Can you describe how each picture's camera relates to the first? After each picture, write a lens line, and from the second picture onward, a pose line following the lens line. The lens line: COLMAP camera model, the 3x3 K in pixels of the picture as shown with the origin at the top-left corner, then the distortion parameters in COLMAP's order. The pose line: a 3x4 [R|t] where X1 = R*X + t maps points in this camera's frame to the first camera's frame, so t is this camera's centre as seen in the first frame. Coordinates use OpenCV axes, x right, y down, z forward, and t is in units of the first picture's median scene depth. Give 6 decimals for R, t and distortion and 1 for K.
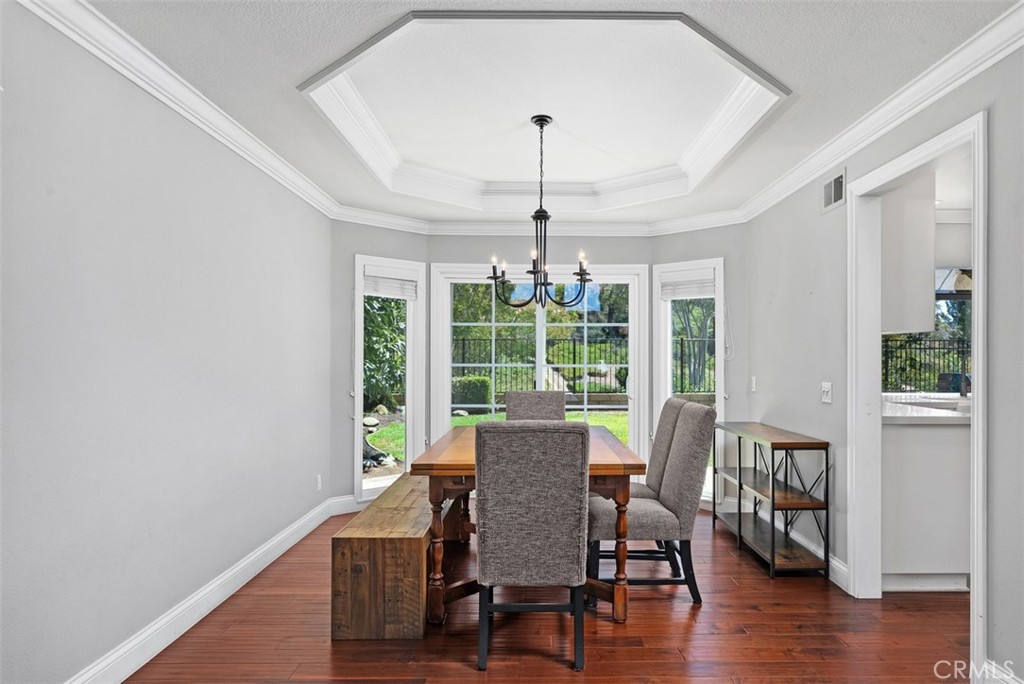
lens RADIAL K [[645.1, 0, 557.1], [0, 645.1, 356.6], [0, 0, 1]] dist [-0.001530, 0.000326]
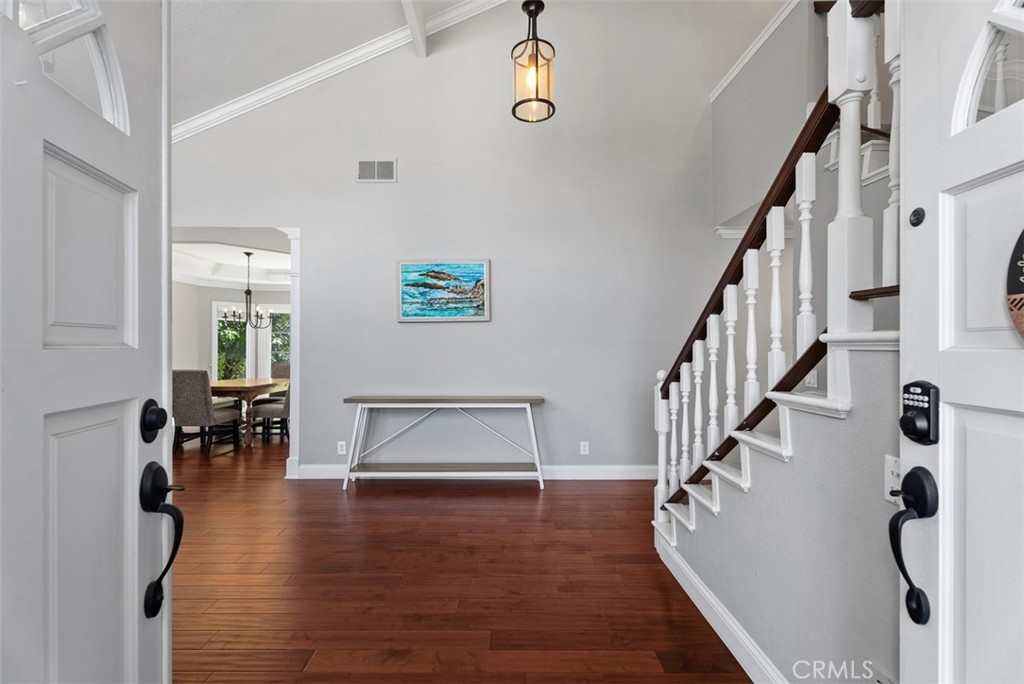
lens RADIAL K [[455.0, 0, 509.6], [0, 455.0, 346.5], [0, 0, 1]] dist [0.001568, 0.000129]
pose [[0.999631, 0.000849, -0.027164, 1.029178], [-0.000924, 0.999996, -0.002767, -0.003759], [0.027162, 0.002791, 0.999627, -0.727344]]
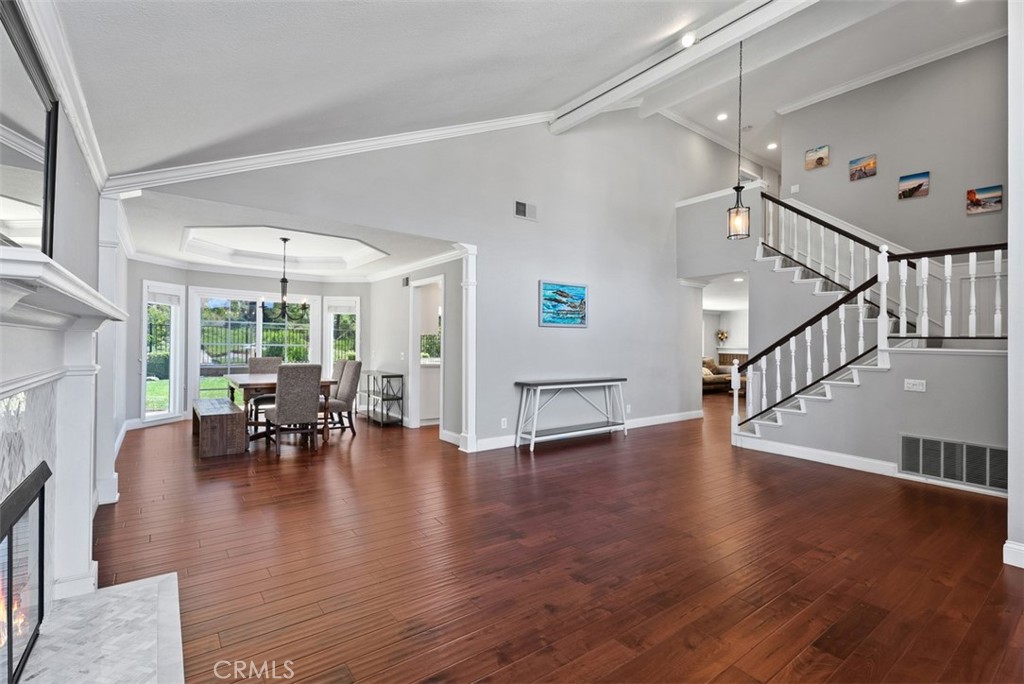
lens RADIAL K [[459.5, 0, 512.0], [0, 459.5, 342.0], [0, 0, 1]] dist [0.011717, -0.000253]
pose [[0.820161, 0.014557, 0.571948, -0.295929], [-0.017623, 0.999845, -0.000177, -0.012303], [-0.571861, -0.009934, 0.820290, -0.822970]]
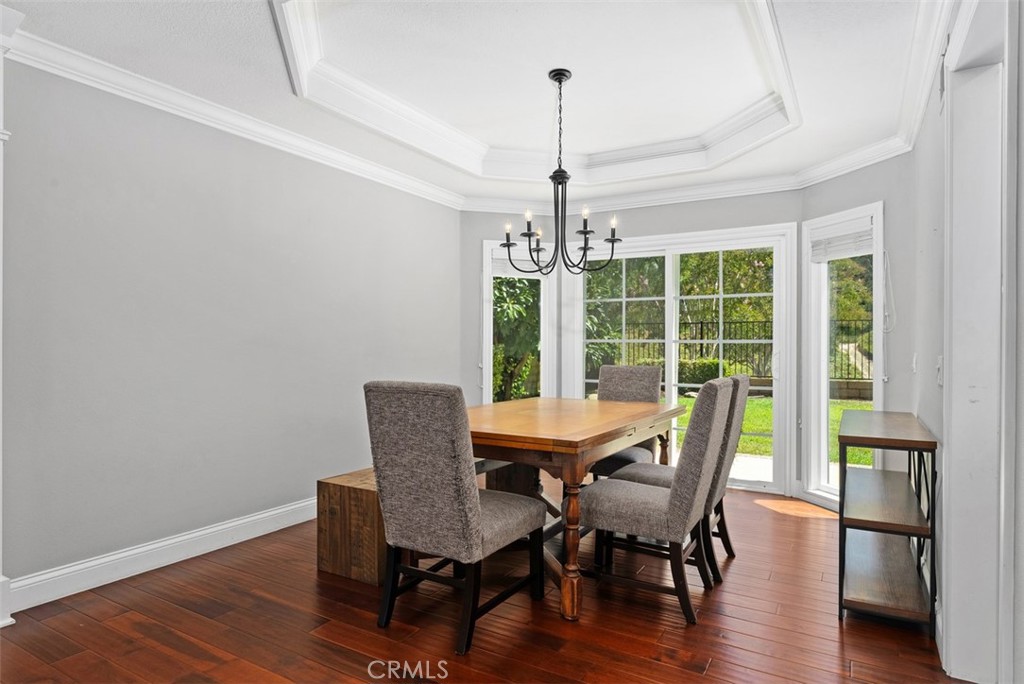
lens RADIAL K [[591.3, 0, 510.4], [0, 591.3, 346.1], [0, 0, 1]] dist [-0.003558, -0.000494]
pose [[0.842674, 0.001285, -0.538423, 0.383434], [0.000316, 0.999996, 0.002882, 0.029297], [0.538425, -0.002599, 0.842670, 0.226650]]
